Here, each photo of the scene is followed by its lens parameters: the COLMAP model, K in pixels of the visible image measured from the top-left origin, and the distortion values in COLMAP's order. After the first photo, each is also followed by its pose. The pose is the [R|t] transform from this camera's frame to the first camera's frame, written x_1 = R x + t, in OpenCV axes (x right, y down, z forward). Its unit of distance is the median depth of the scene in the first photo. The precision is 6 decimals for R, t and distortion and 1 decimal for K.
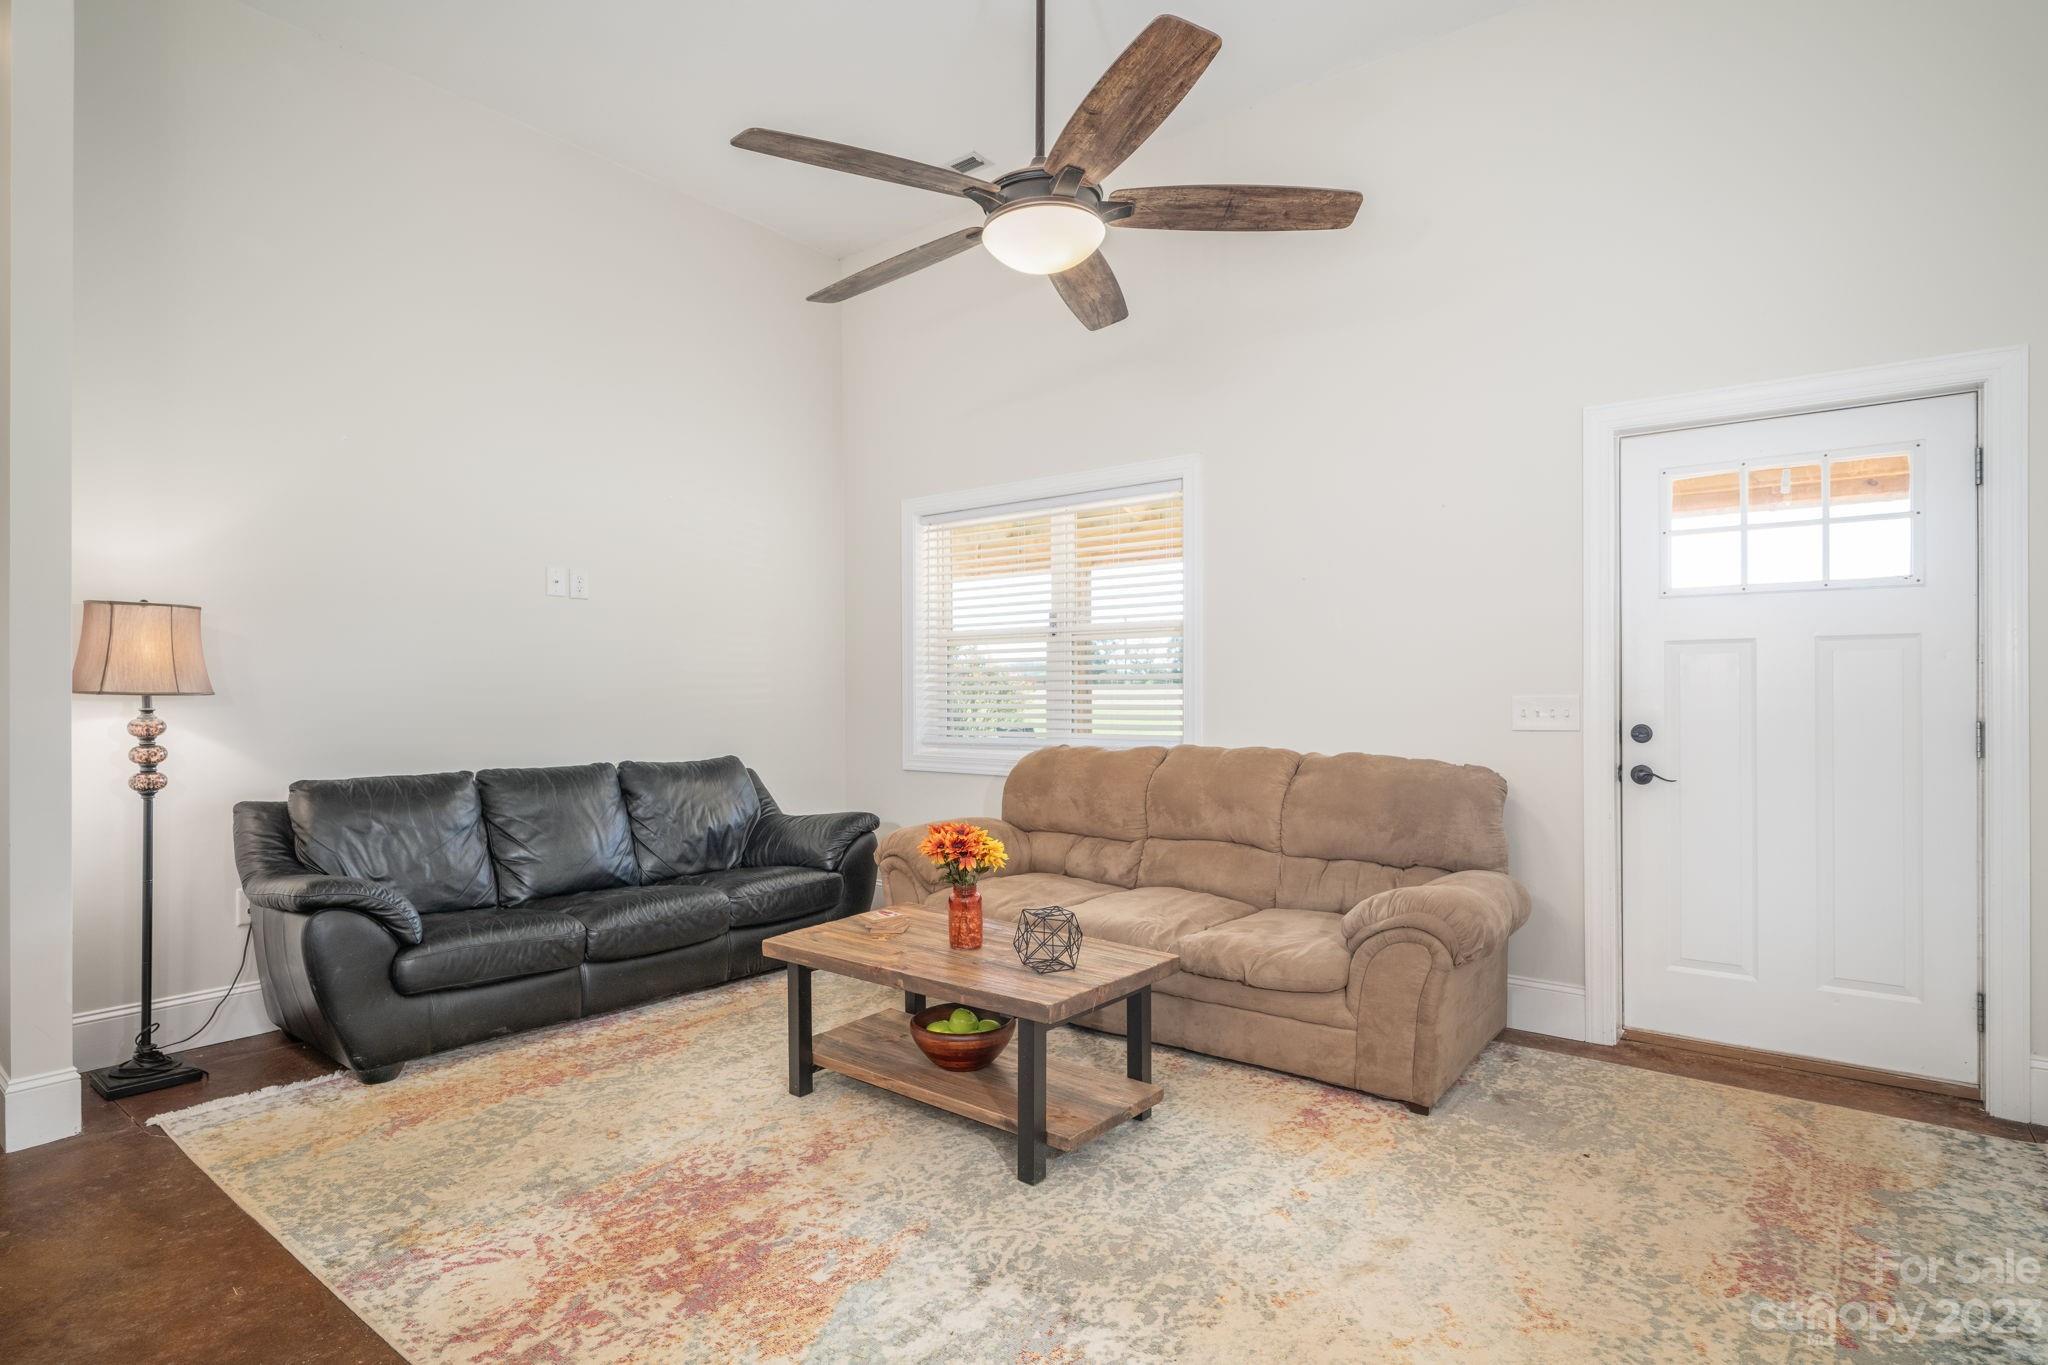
lens RADIAL K [[1051.2, 0, 1018.8], [0, 1051.2, 698.7], [0, 0, 1]] dist [-0.002875, 0.000285]
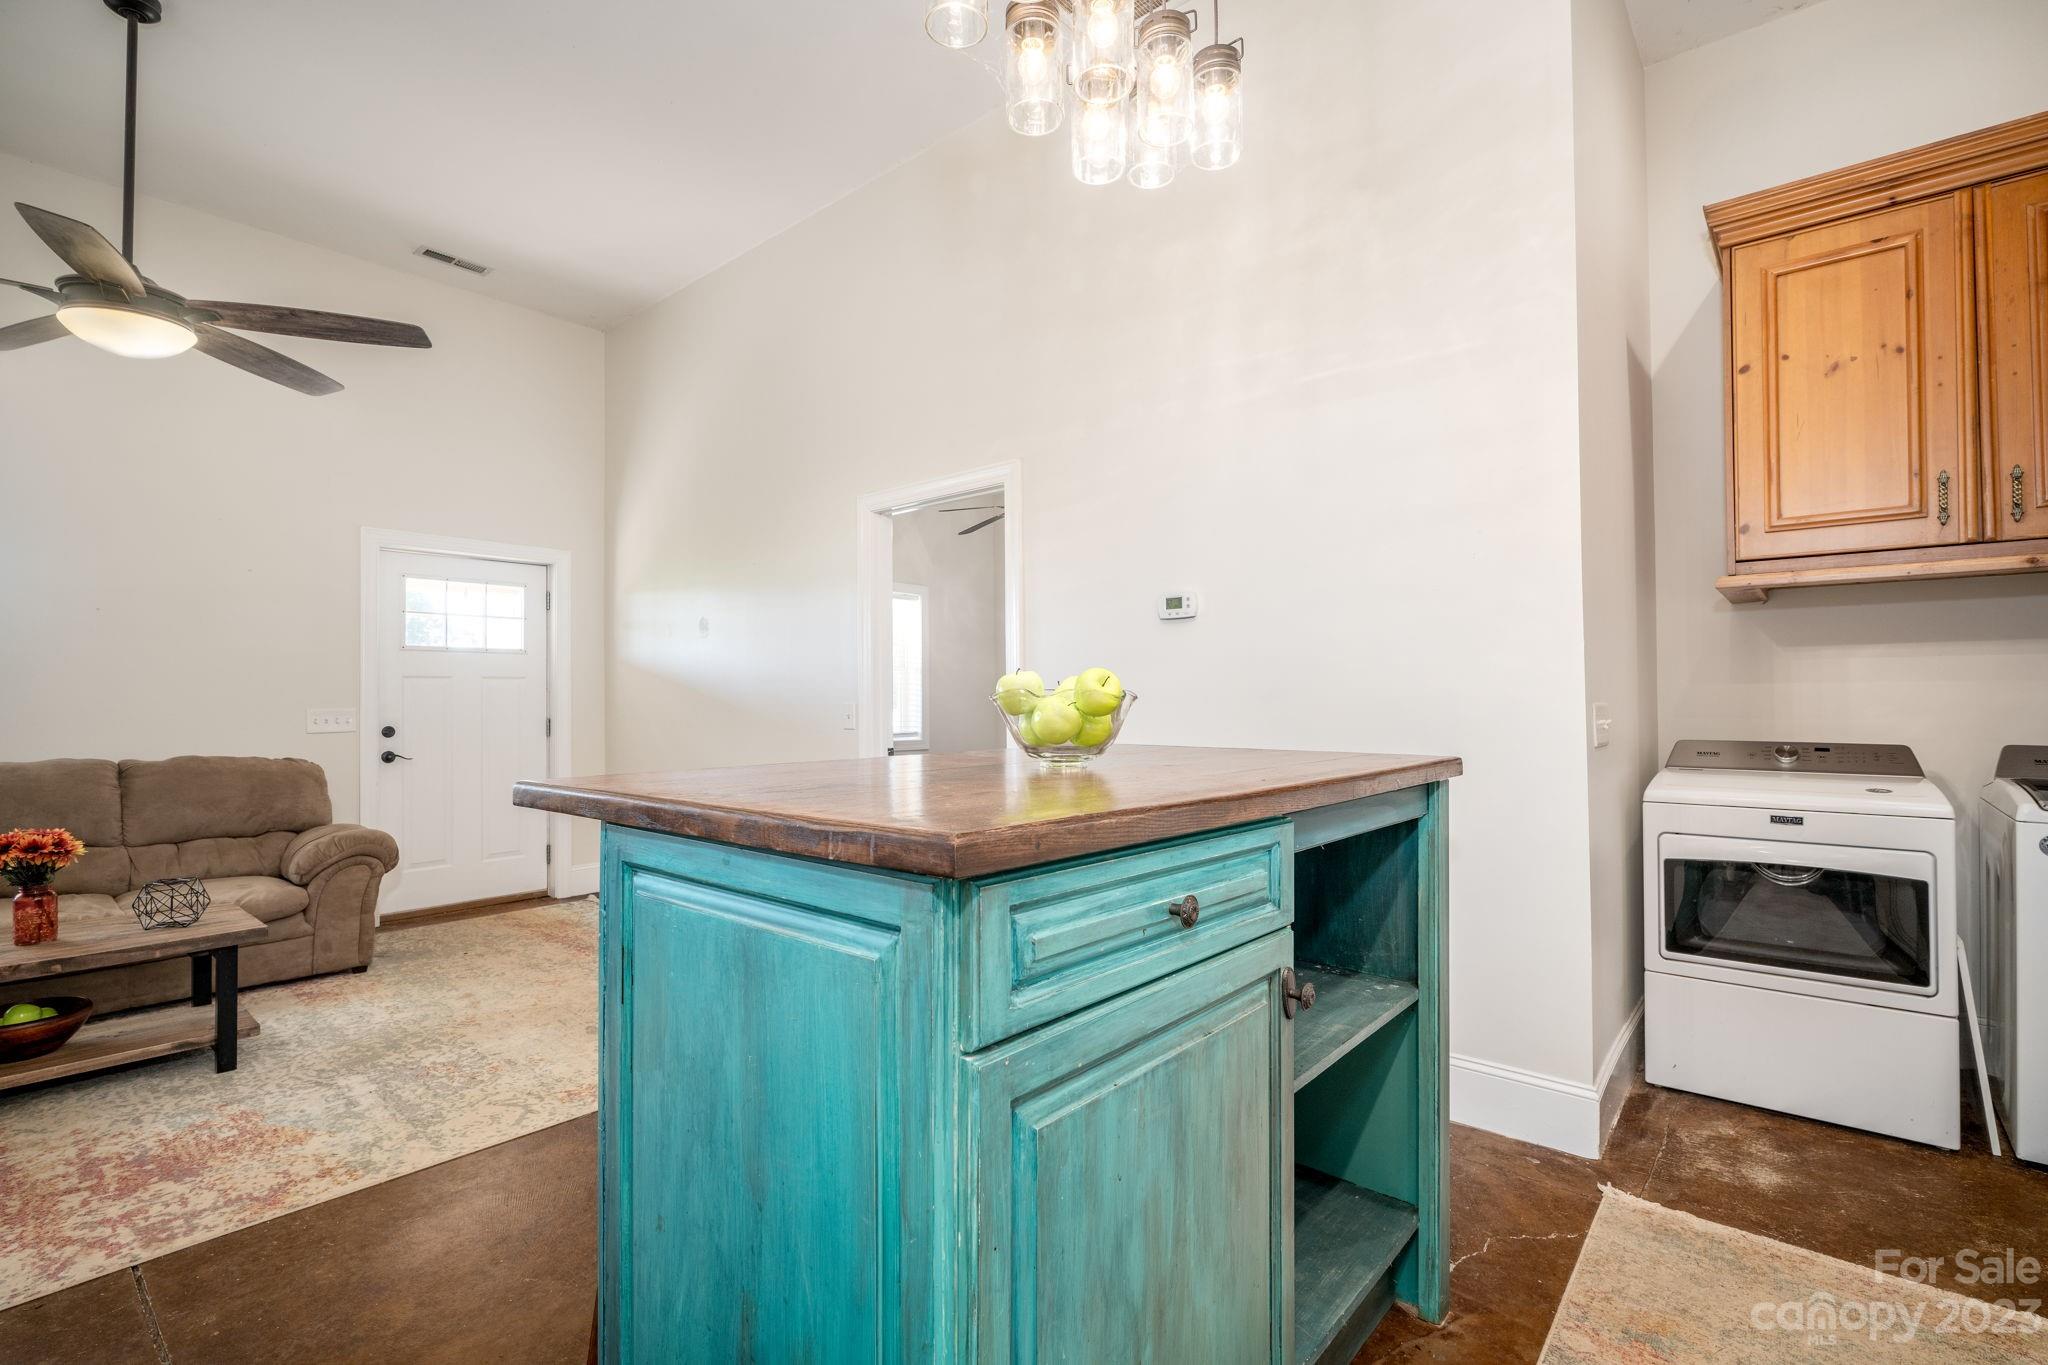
lens RADIAL K [[940.1, 0, 1023.5], [0, 940.1, 687.9], [0, 0, 1]] dist [0.002486, 0.000974]
pose [[0.047840, 0.016465, 0.998719, -1.118973], [0.013967, 0.999755, -0.017151, 0.005218], [-0.998757, 0.014769, 0.047599, -0.080406]]
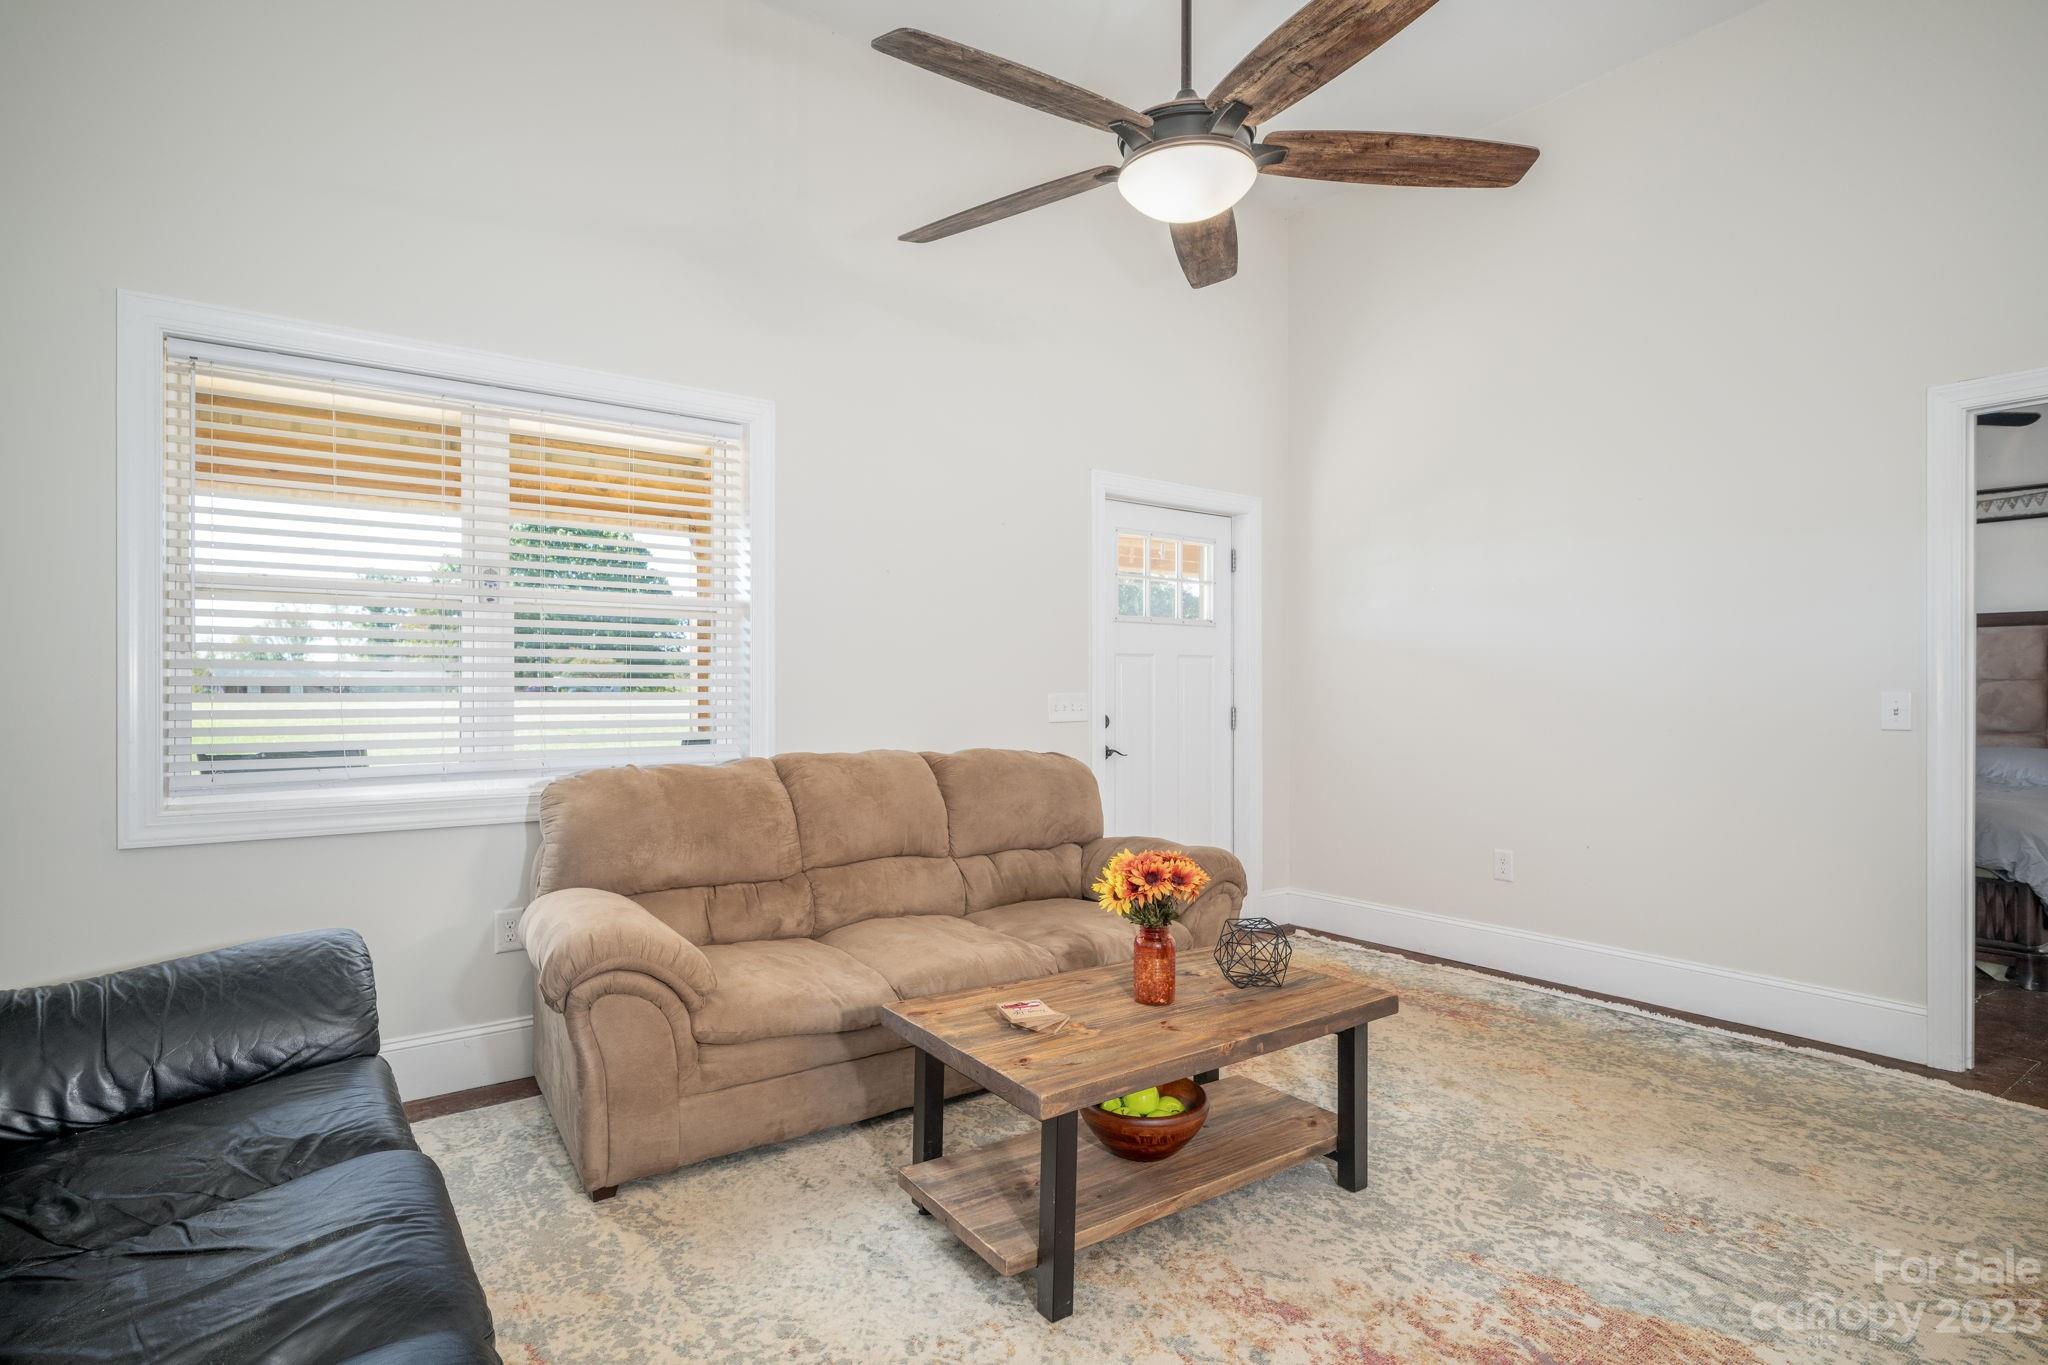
lens RADIAL K [[1051.2, 0, 1018.8], [0, 1051.2, 698.7], [0, 0, 1]] dist [-0.002875, 0.000285]
pose [[0.272931, -0.005493, 0.962018, -0.984918], [0.007053, 0.999968, 0.003709, -0.002723], [-0.962008, 0.005773, 0.272961, 1.001250]]
